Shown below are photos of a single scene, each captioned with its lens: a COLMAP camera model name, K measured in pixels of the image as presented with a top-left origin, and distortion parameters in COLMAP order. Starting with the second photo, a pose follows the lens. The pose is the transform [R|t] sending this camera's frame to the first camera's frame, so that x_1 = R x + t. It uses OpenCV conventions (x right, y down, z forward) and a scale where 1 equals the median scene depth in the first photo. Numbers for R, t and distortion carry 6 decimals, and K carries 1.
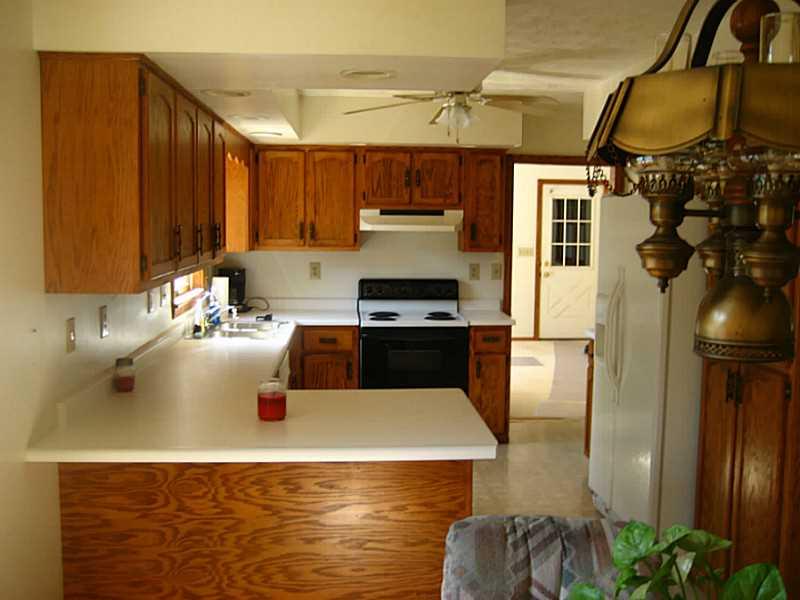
lens RADIAL K [[824.8, 0, 400.0], [0, 824.8, 300.0], [0, 0, 1]] dist [-0.109772, -0.003203]
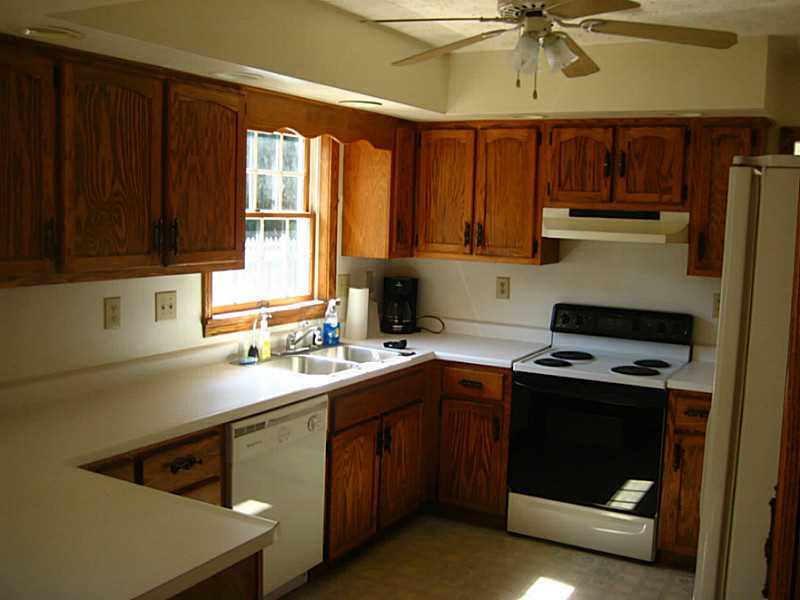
lens RADIAL K [[824.8, 0, 400.0], [0, 824.8, 300.0], [0, 0, 1]] dist [-0.109772, -0.003203]
pose [[0.843701, 0.075754, -0.531441, 0.236009], [-0.076012, 0.996877, 0.021426, -0.035301], [0.531404, 0.022319, 0.846824, 0.324844]]
